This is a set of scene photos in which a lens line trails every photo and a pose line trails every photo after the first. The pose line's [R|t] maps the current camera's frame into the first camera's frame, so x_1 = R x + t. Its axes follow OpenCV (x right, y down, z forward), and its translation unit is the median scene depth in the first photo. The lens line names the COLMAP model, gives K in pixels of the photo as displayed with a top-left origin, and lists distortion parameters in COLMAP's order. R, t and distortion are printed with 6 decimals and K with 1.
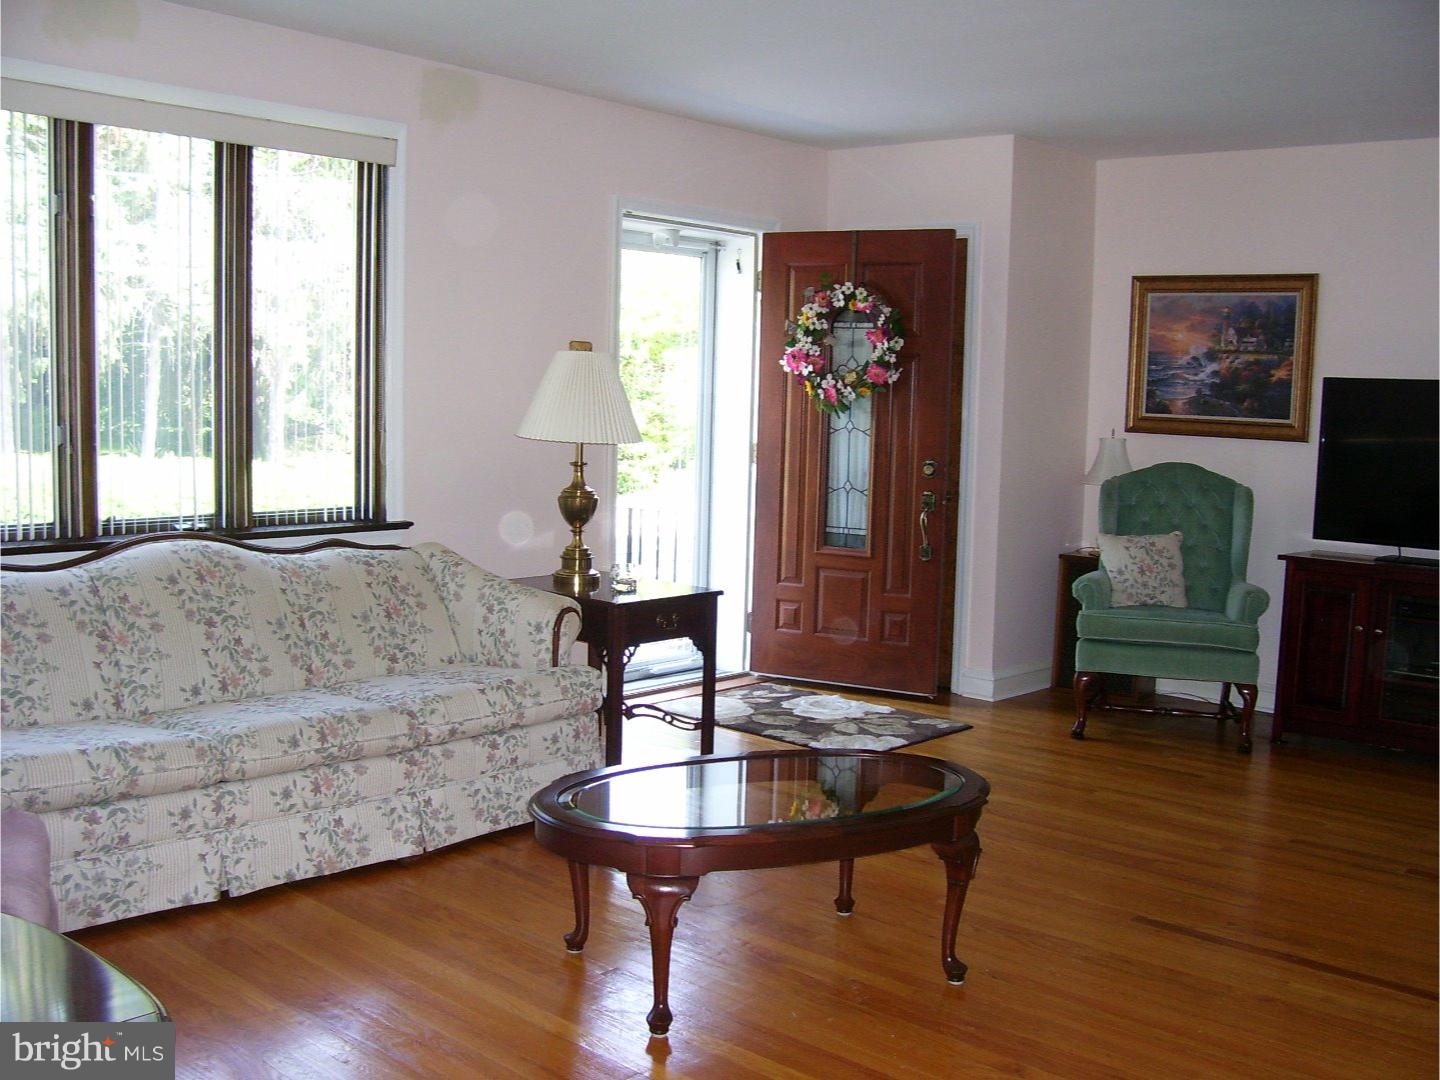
lens RADIAL K [[1463.0, 0, 719.8], [0, 1463.0, 541.2], [0, 0, 1]] dist [-0.073410, 0.000000]
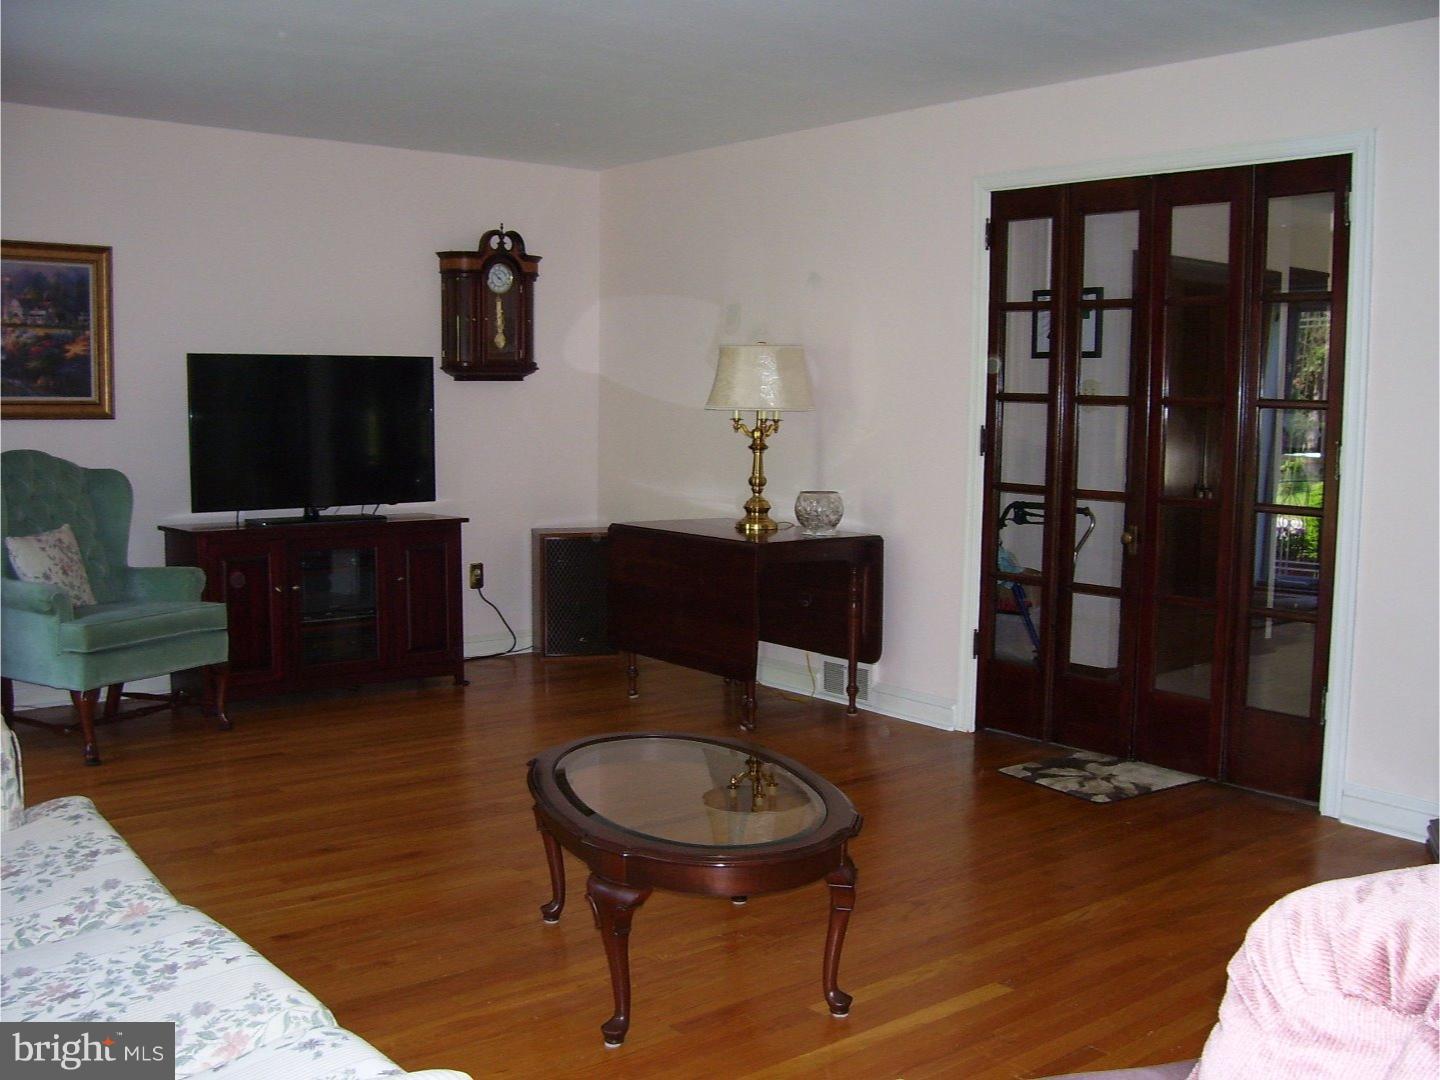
lens RADIAL K [[1463.0, 0, 718.0], [0, 1463.0, 538.9], [0, 0, 1]] dist [-0.073410, 0.000000]
pose [[0.178734, -0.122825, 0.976201, -0.475413], [0.102711, 0.989086, 0.105641, -0.048834], [-0.978522, 0.081384, 0.189399, 0.415466]]
